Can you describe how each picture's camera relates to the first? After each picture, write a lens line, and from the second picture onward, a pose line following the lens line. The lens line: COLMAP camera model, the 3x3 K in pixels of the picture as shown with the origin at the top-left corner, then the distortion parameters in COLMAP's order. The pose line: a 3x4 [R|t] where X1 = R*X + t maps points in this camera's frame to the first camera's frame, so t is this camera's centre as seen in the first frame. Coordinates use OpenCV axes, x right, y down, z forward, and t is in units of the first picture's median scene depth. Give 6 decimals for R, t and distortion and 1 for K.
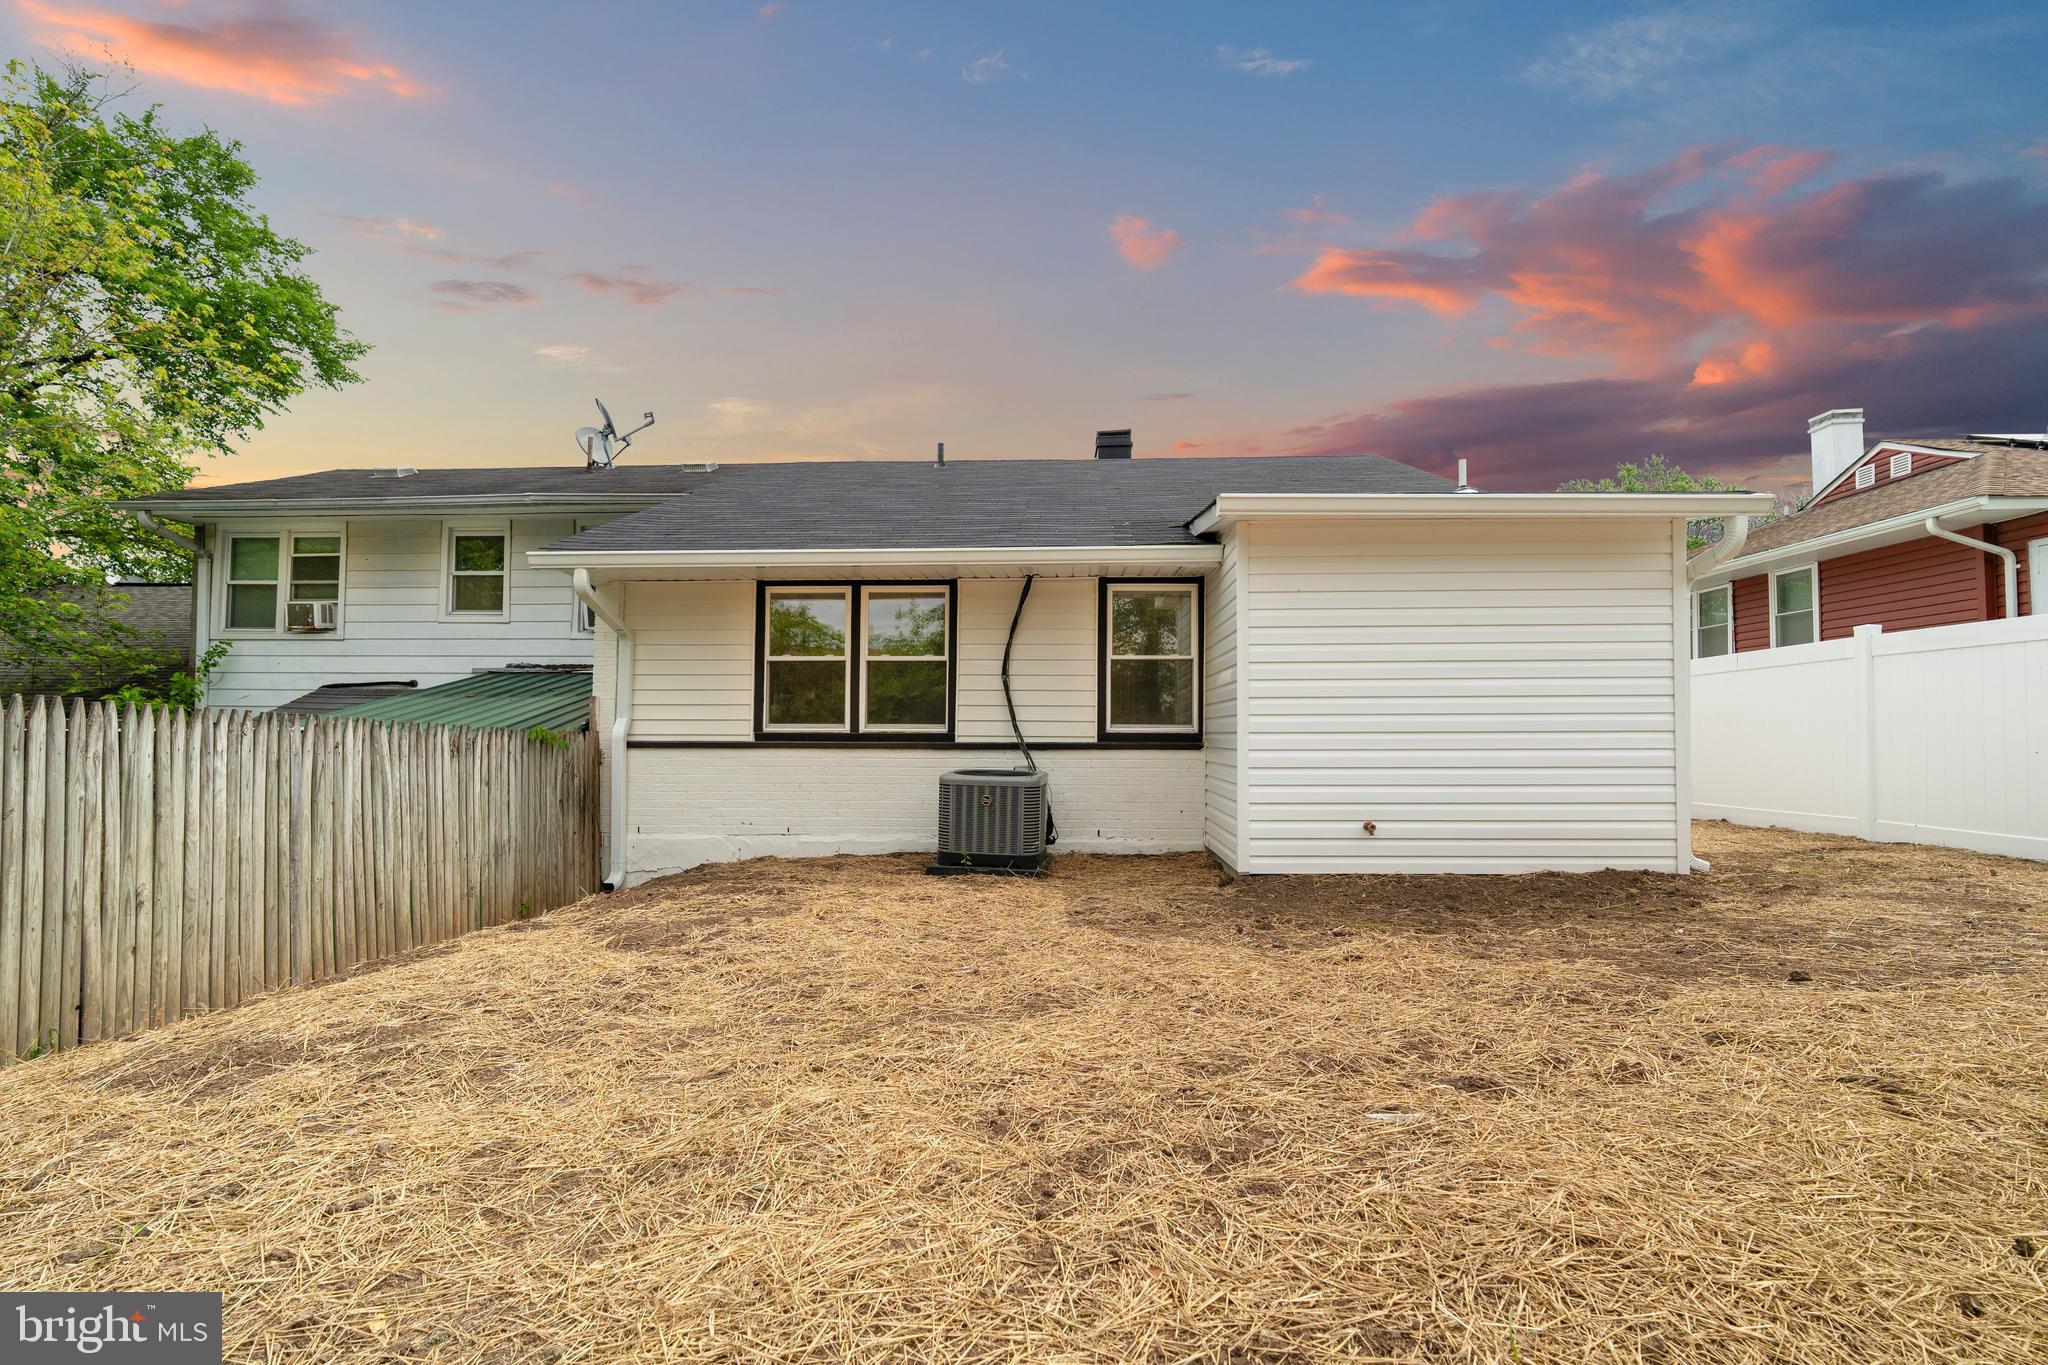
lens RADIAL K [[912.0, 0, 1029.5], [0, 912.0, 682.1], [0, 0, 1]] dist [-0.007286, 0.000332]
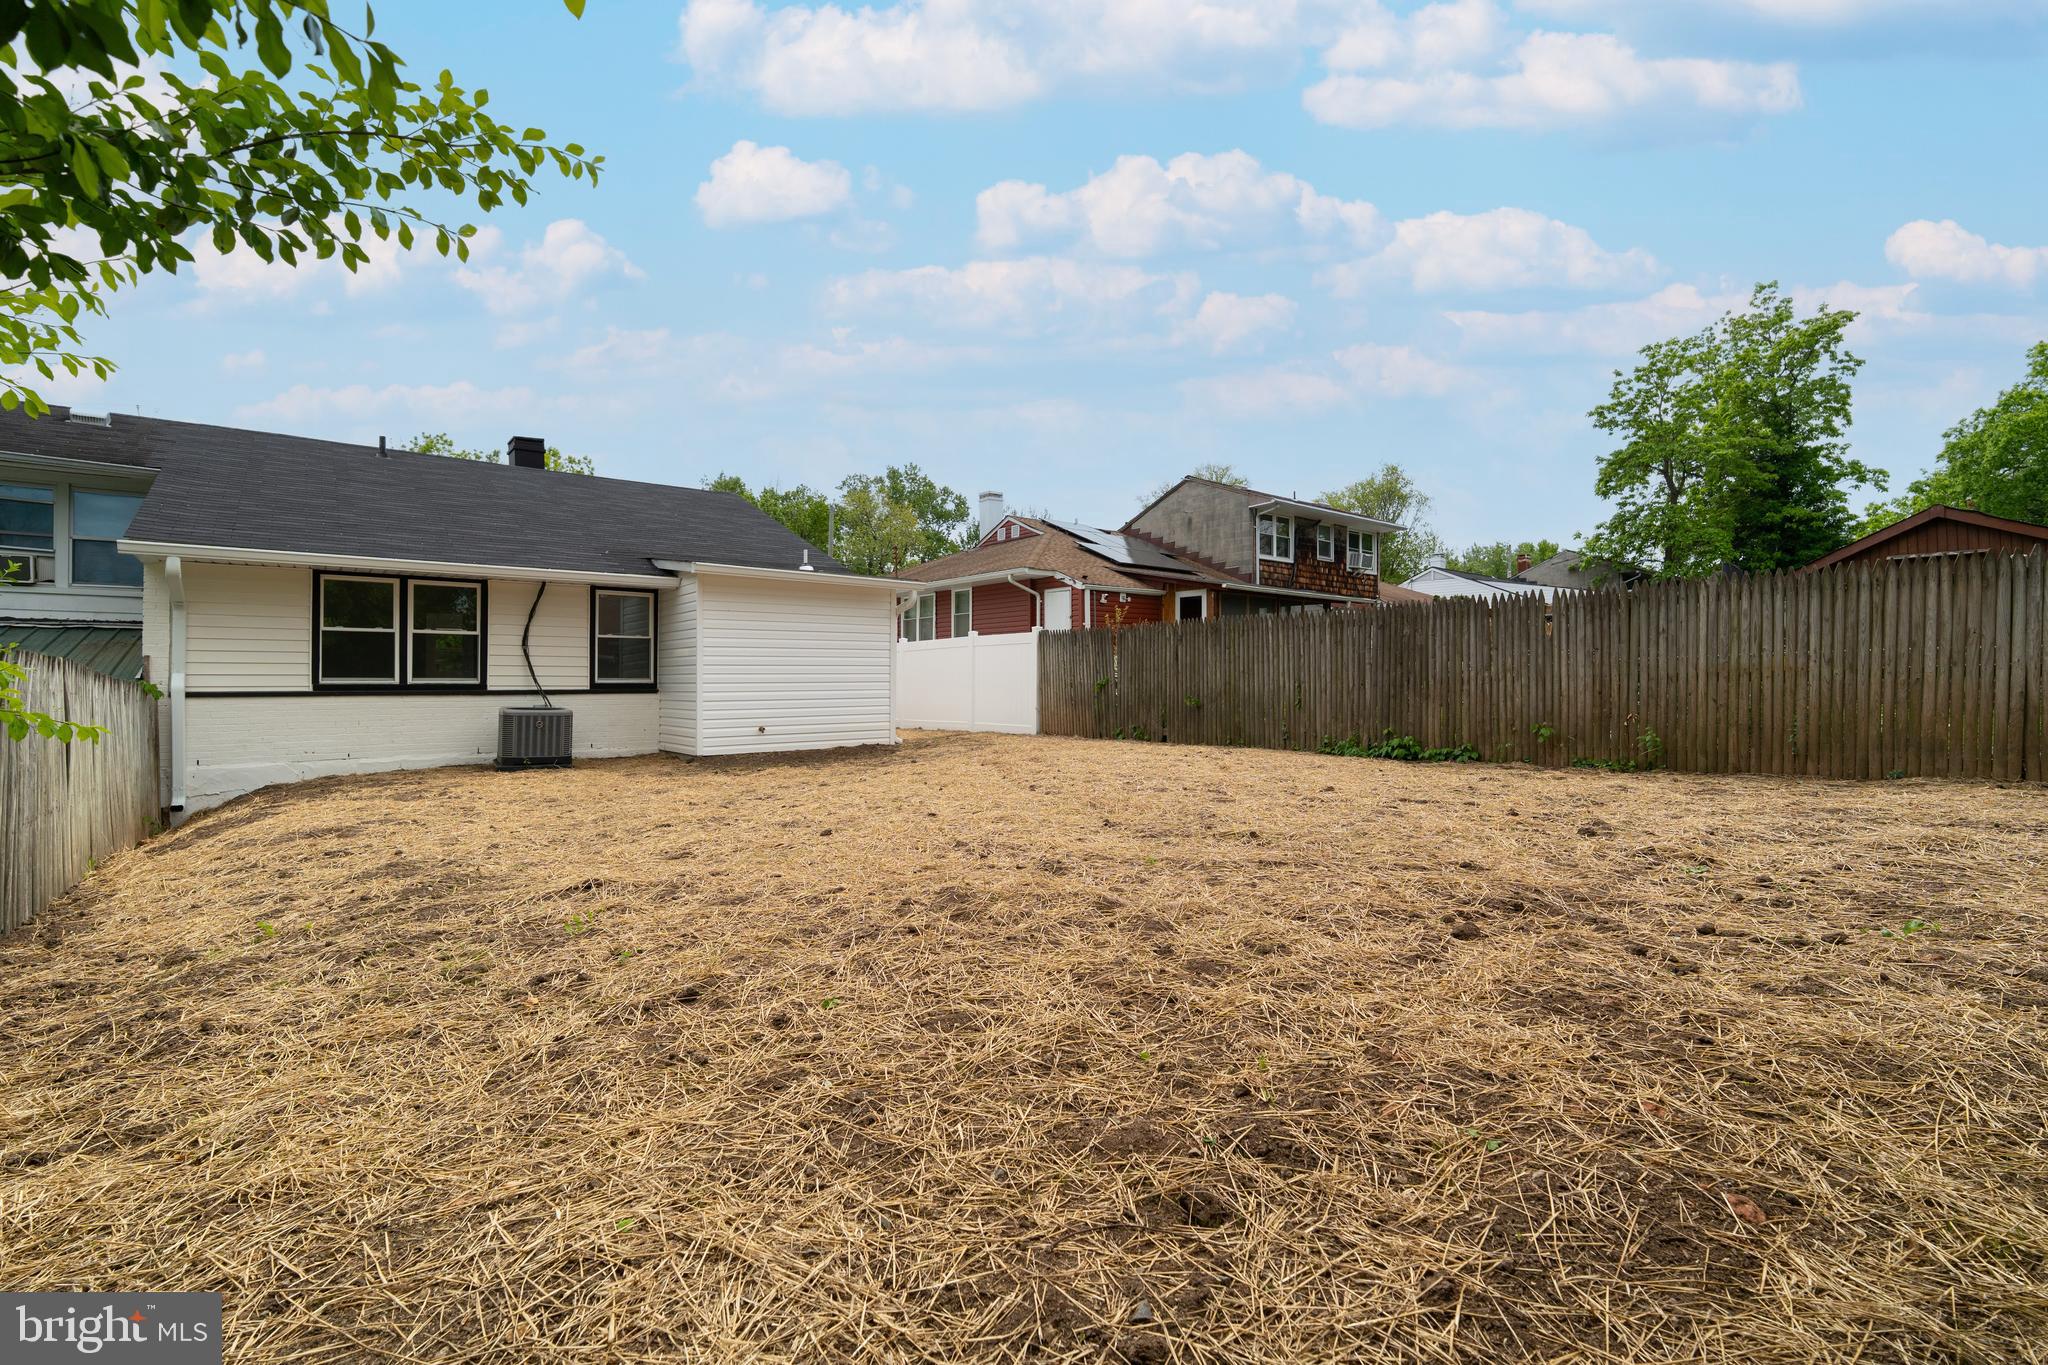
lens RADIAL K [[906.2, 0, 1024.0], [0, 906.2, 682.5], [0, 0, 1]] dist [-0.008065, 0.000679]
pose [[0.746983, -0.004570, 0.664828, -0.406666], [-0.034192, 0.998389, 0.045280, -0.043341], [-0.663963, -0.056555, 0.745623, -0.679146]]
